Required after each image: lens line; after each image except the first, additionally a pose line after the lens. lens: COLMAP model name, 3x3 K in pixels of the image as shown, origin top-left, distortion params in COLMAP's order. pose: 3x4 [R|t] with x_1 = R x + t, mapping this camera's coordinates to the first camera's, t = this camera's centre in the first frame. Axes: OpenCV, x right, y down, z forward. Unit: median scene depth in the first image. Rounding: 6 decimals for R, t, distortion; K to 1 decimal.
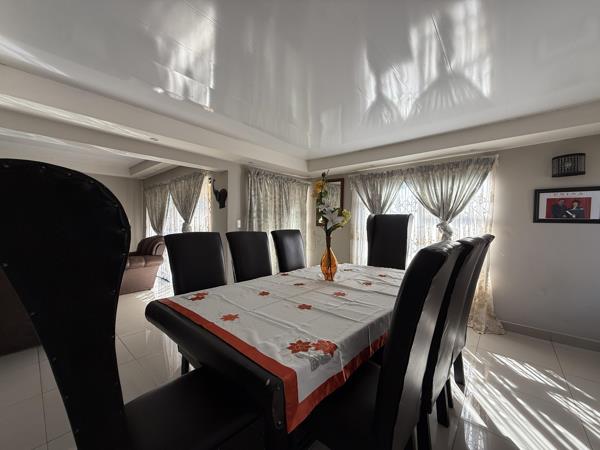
lens RADIAL K [[238.4, 0, 299.7], [0, 238.4, 224.7], [0, 0, 1]] dist [0.003418, -0.000296]
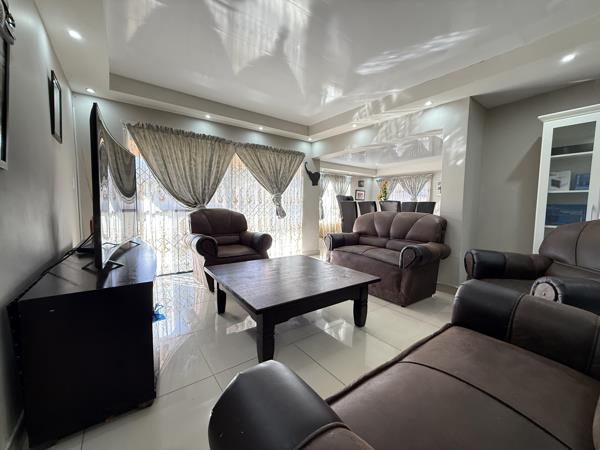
lens RADIAL K [[238.4, 0, 300.5], [0, 238.4, 222.3], [0, 0, 1]] dist [0.003418, -0.000296]
pose [[0.189527, -0.071968, 0.979235, -1.812409], [-0.008514, 0.997152, 0.074932, 0.044346], [-0.981839, -0.022539, 0.188374, 0.849290]]
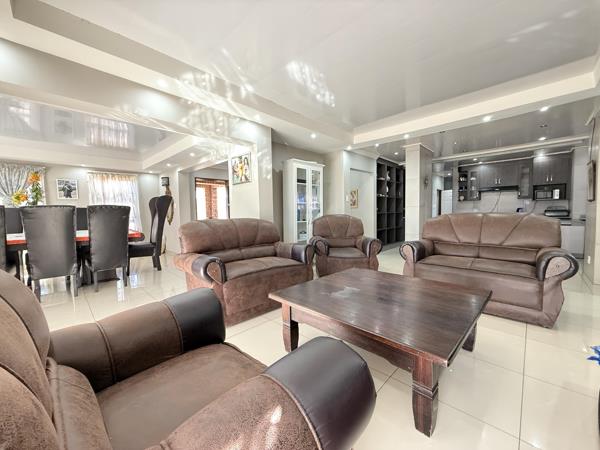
lens RADIAL K [[238.4, 0, 299.0], [0, 238.4, 227.1], [0, 0, 1]] dist [0.003418, -0.000296]
pose [[-0.999066, 0.006569, 0.042702, -1.035129], [0.009661, 0.997314, 0.072609, 0.039133], [-0.042110, 0.072954, -0.996446, 1.537539]]
